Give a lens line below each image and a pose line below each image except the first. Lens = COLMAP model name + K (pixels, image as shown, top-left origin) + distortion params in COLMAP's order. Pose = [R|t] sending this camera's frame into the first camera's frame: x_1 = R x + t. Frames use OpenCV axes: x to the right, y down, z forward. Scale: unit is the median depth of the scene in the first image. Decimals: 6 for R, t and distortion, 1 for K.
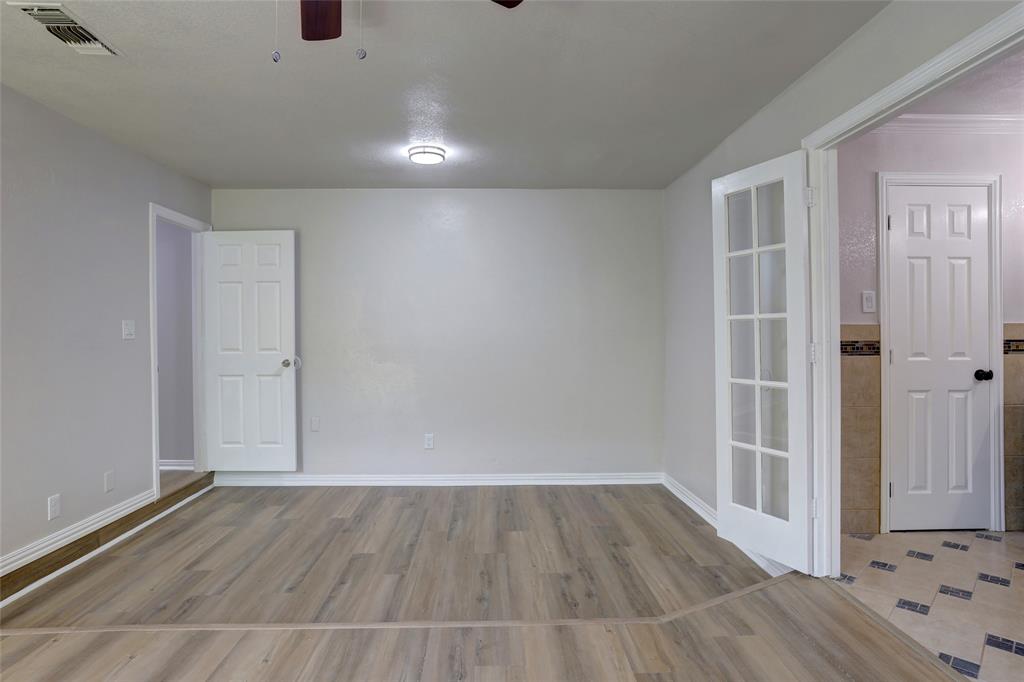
lens RADIAL K [[586.3, 0, 508.4], [0, 586.3, 337.7], [0, 0, 1]] dist [-0.047139, 0.030360]
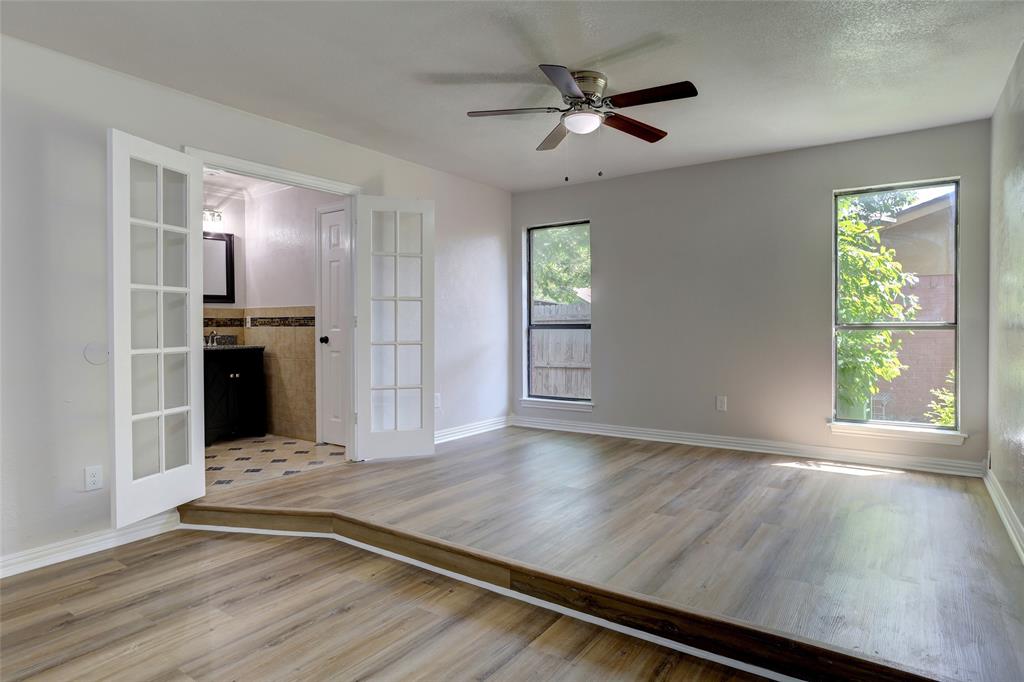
lens RADIAL K [[586.3, 0, 510.1], [0, 586.3, 336.0], [0, 0, 1]] dist [-0.047139, 0.030360]
pose [[-0.800929, 0.000402, 0.598759, -0.711689], [0.013354, 0.999763, 0.017192, 0.041058], [-0.598610, 0.021766, -0.800745, 1.459599]]
